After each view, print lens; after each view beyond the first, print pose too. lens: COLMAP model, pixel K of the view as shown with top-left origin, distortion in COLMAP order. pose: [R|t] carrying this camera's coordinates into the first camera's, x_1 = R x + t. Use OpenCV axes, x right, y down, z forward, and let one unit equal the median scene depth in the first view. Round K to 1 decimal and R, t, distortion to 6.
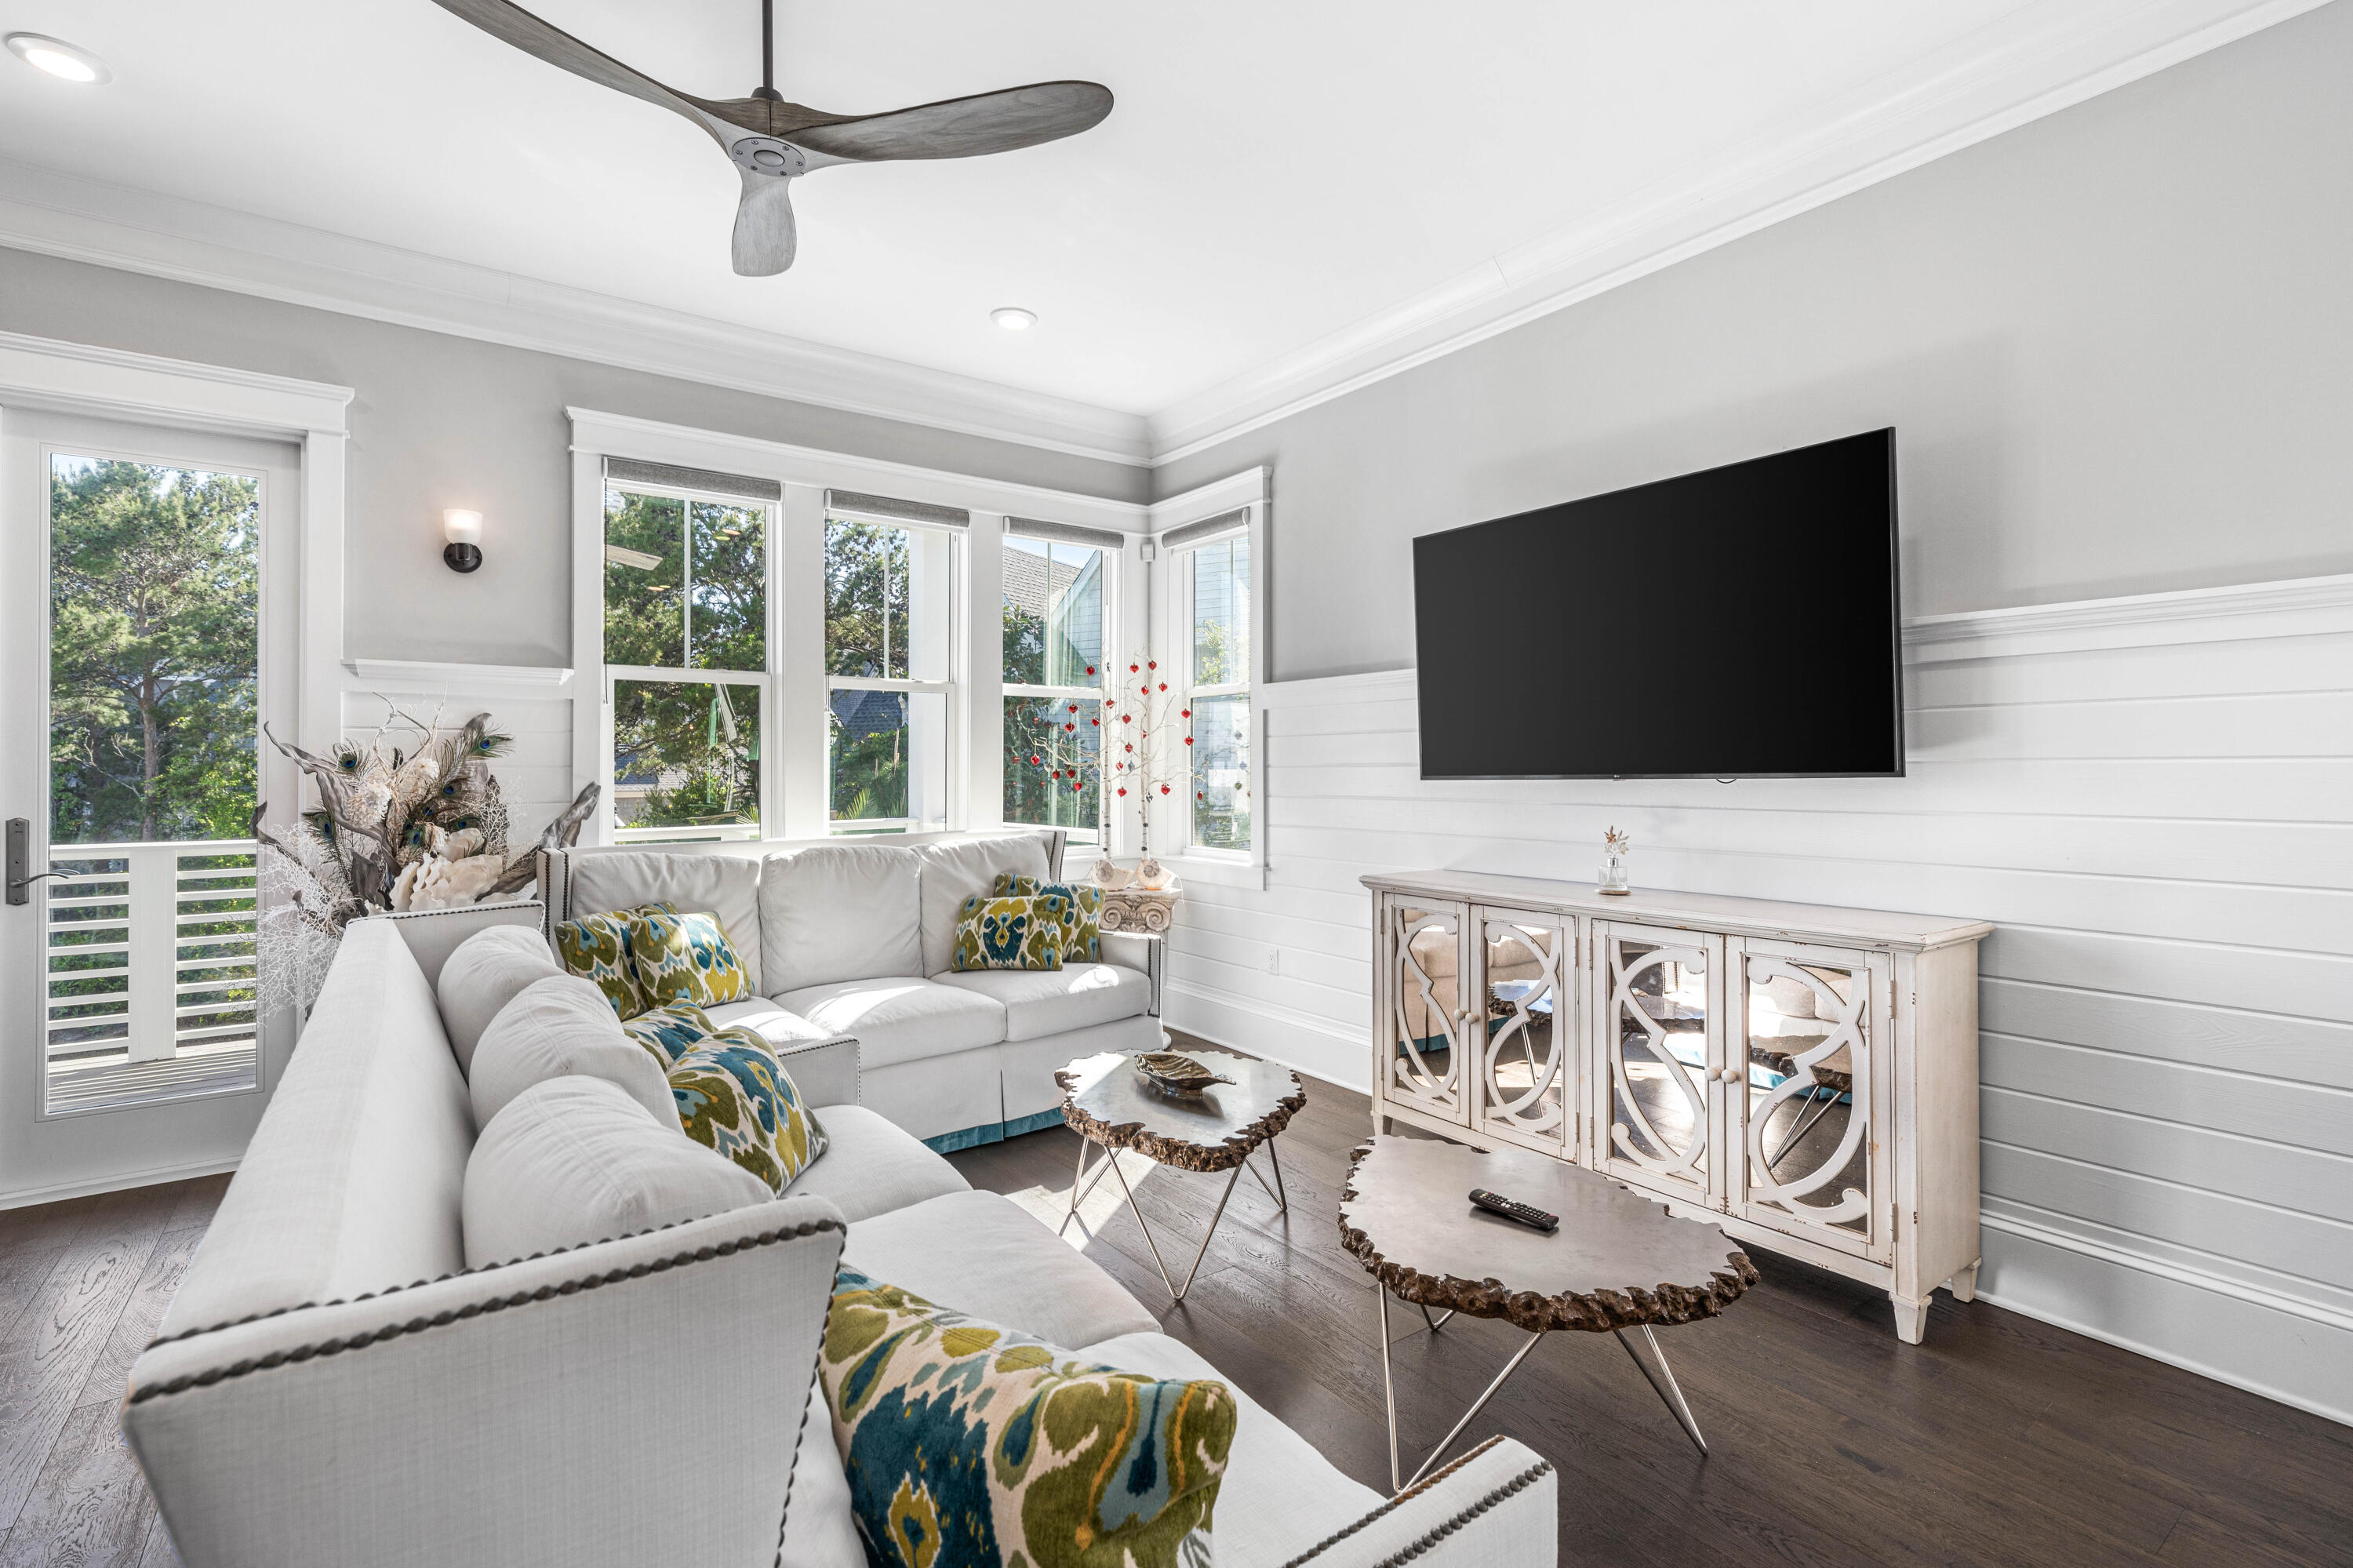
lens RADIAL K [[1075.9, 0, 1183.0], [0, 1075.9, 763.2], [0, 0, 1]] dist [0.003328, -0.001929]
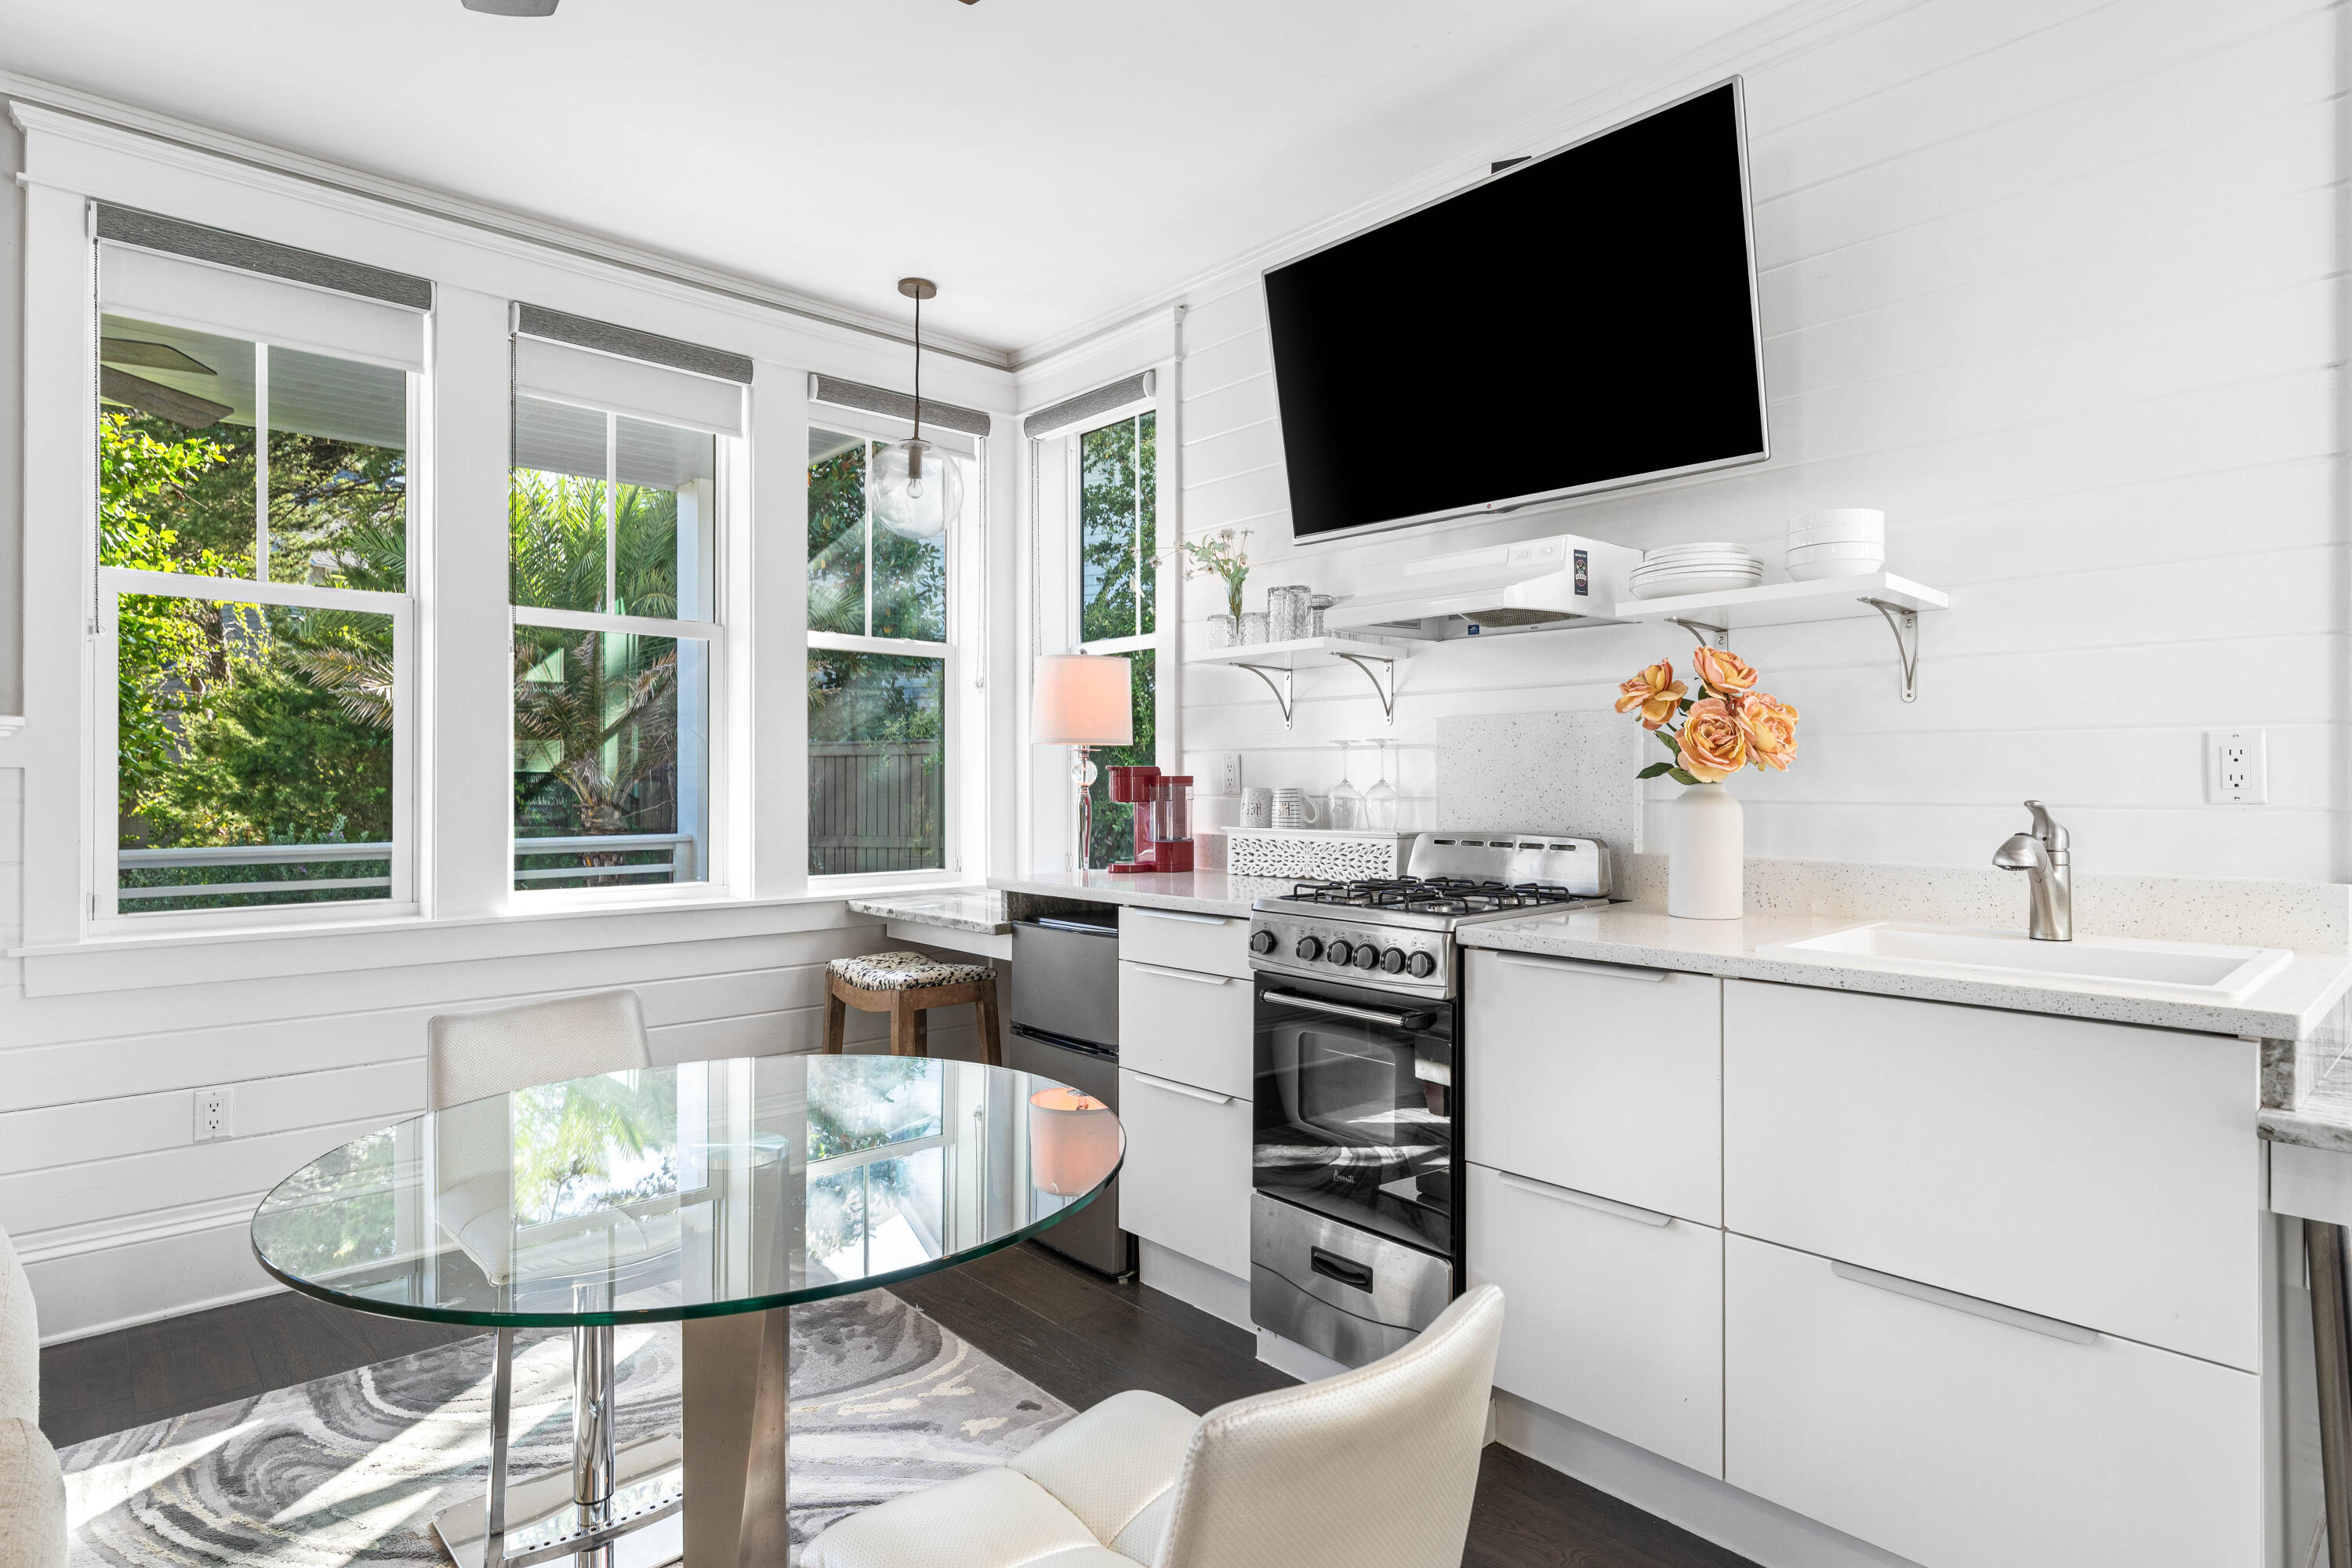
lens RADIAL K [[1236.0, 0, 1164.0], [0, 1236.0, 782.5], [0, 0, 1]] dist [-0.000350, 0.002304]
pose [[0.995044, 0.003238, 0.099383, -0.029664], [-0.003616, 0.999987, 0.003626, 0.025254], [-0.099370, -0.003967, 0.995043, 0.290109]]
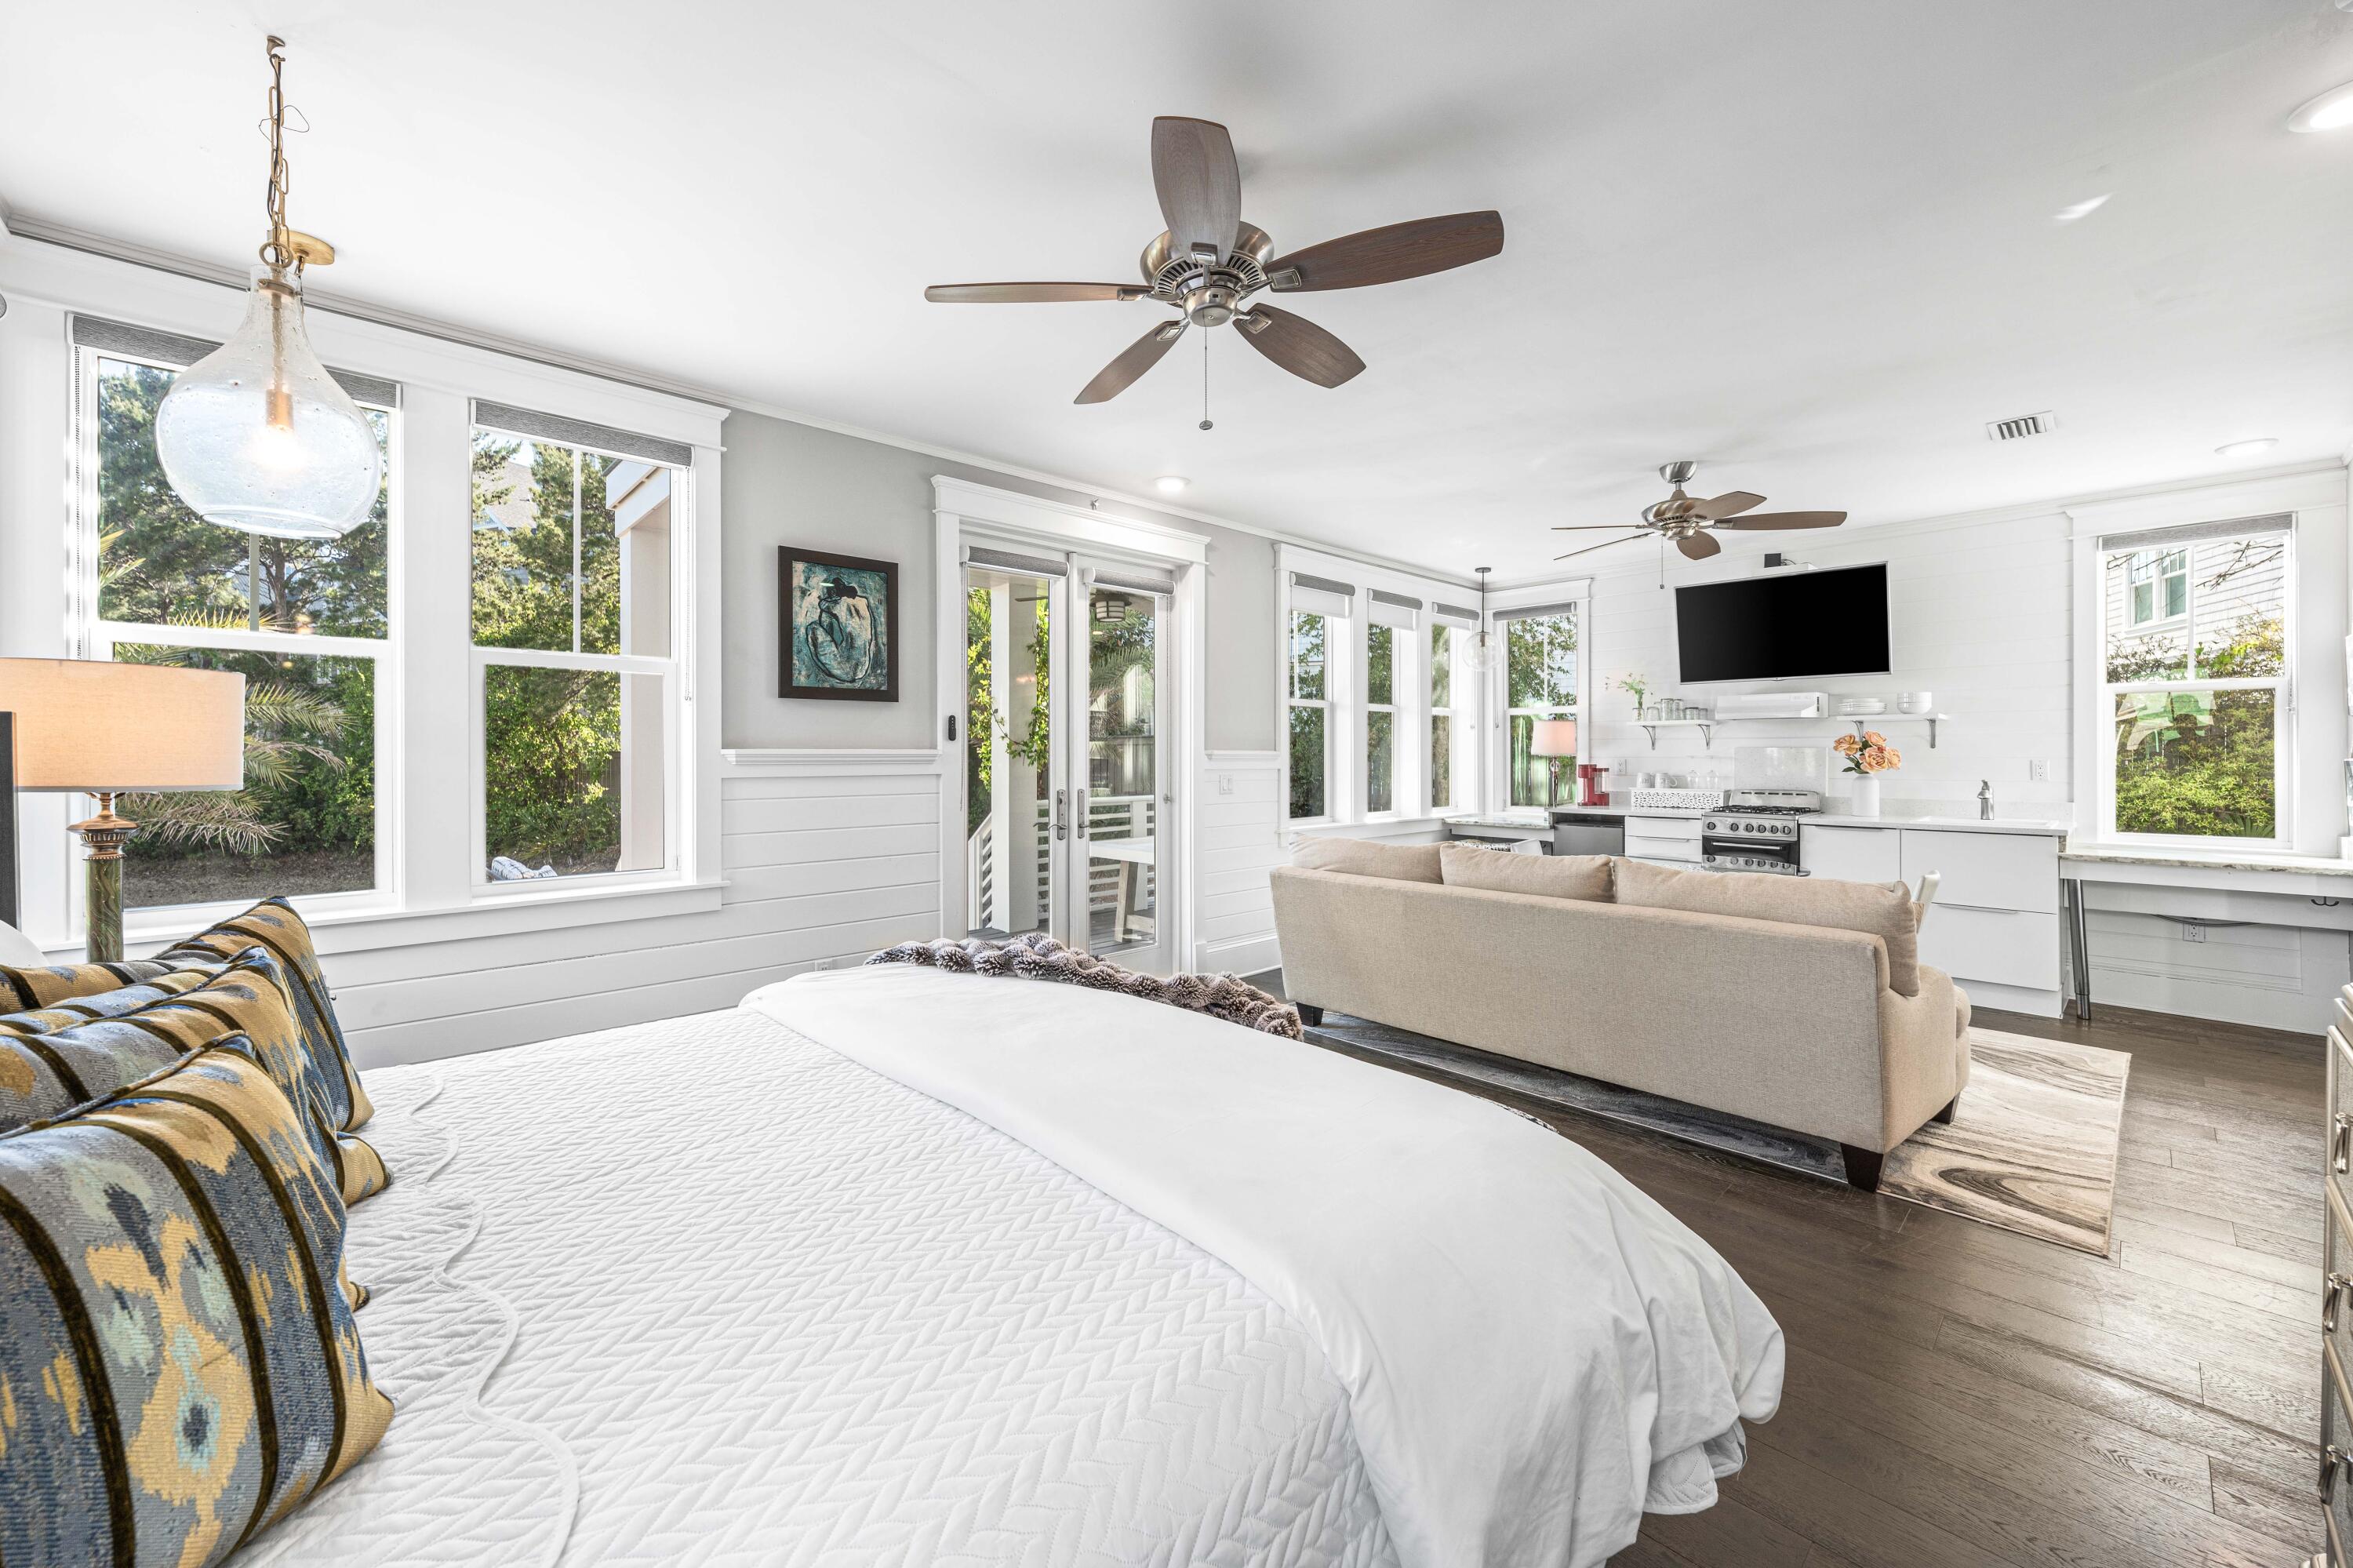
lens RADIAL K [[927.9, 0, 1135.4], [0, 927.9, 757.8], [0, 0, 1]] dist [-0.002072, 0.000110]
pose [[0.994329, 0.000125, 0.106352, -0.996513], [-0.000851, 0.999977, 0.006784, -0.006639], [-0.106349, -0.006836, 0.994305, -0.449992]]
